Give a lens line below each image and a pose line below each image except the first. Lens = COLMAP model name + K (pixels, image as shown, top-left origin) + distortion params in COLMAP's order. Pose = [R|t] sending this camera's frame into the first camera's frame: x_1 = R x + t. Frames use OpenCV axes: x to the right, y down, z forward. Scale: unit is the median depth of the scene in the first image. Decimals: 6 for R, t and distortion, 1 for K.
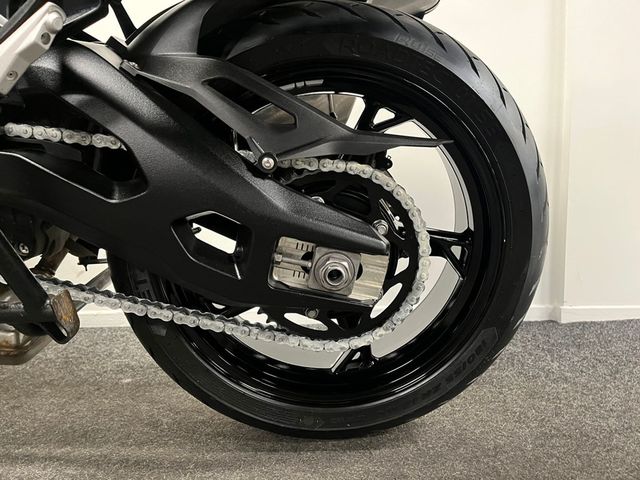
lens RADIAL K [[475.3, 0, 322.2], [0, 475.3, 238.9], [0, 0, 1]] dist [0.006365, -0.009333]
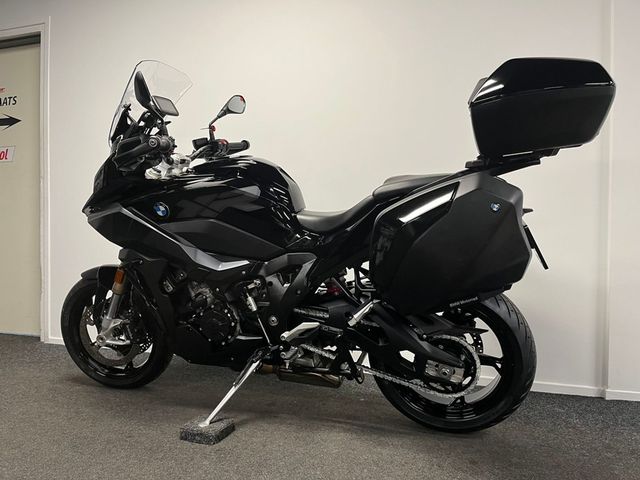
lens RADIAL K [[475.3, 0, 318.6], [0, 475.3, 242.2], [0, 0, 1]] dist [0.006365, -0.009333]
pose [[0.938010, 0.017338, -0.346173, 0.280076], [-0.040727, 0.997343, -0.060404, -0.501649], [0.344206, 0.070759, 0.936224, -2.047486]]
